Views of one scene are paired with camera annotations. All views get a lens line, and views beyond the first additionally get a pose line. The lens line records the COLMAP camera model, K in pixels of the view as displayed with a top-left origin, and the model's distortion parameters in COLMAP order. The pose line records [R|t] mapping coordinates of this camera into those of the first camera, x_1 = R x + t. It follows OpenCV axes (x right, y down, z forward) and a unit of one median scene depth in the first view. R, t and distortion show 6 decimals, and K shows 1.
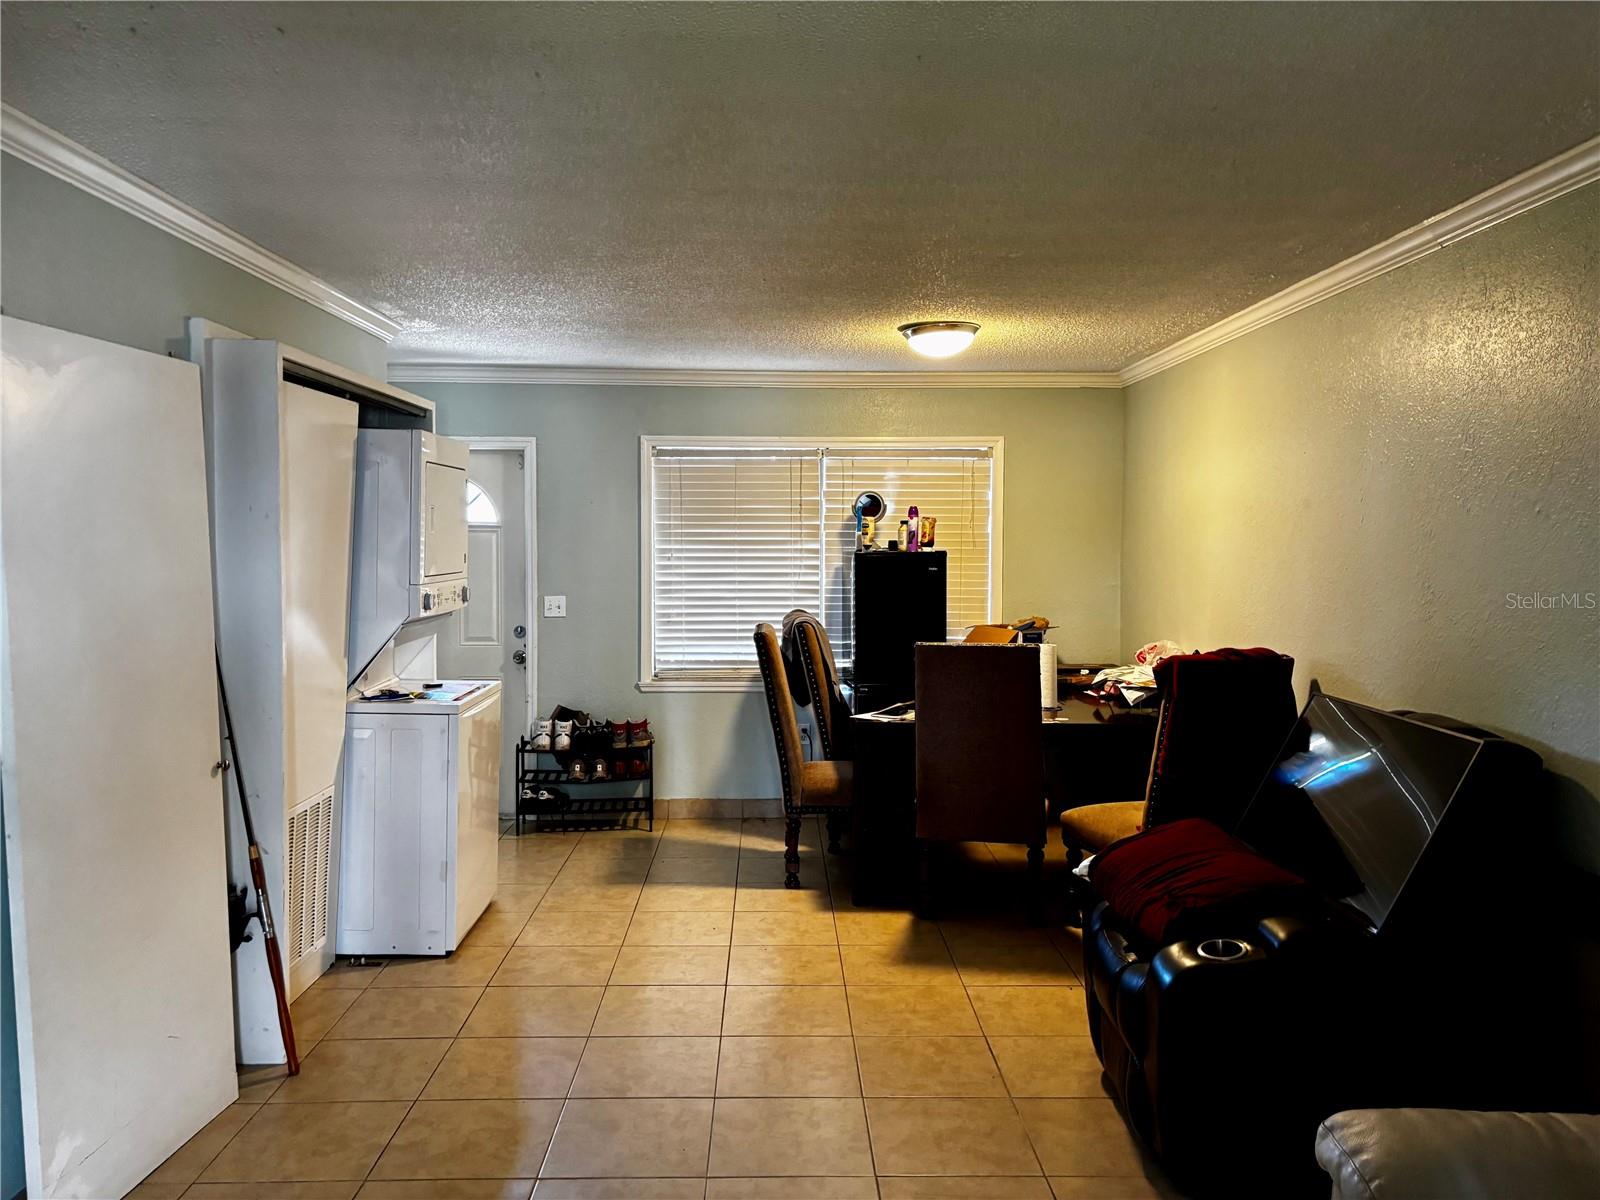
lens RADIAL K [[1225.9, 0, 800.0], [0, 1225.9, 600.0], [0, 0, 1]] dist [0.083098, -0.075997]
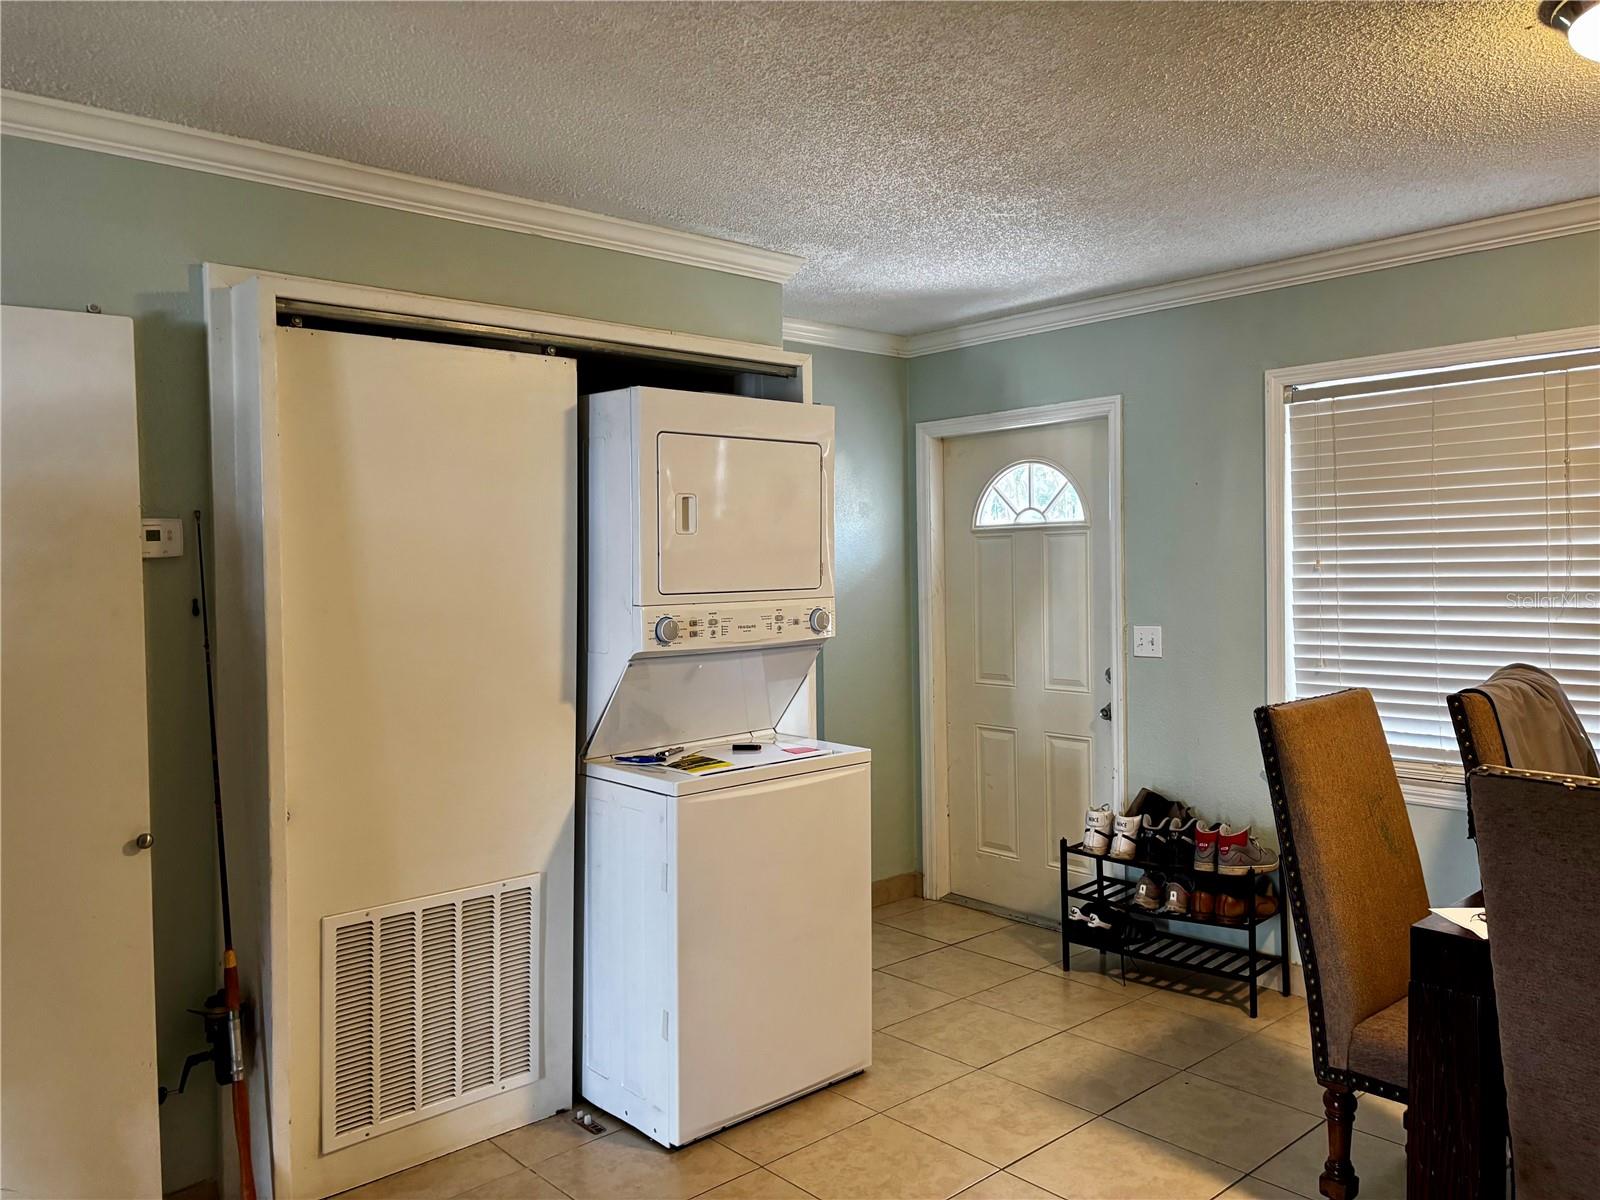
lens RADIAL K [[1225.9, 0, 800.0], [0, 1225.9, 600.0], [0, 0, 1]] dist [0.083098, -0.075997]
pose [[0.651585, 0.007053, -0.758543, 0.192781], [-0.020663, 0.999751, -0.008454, -0.008012], [0.758294, 0.021183, 0.651568, 0.416271]]
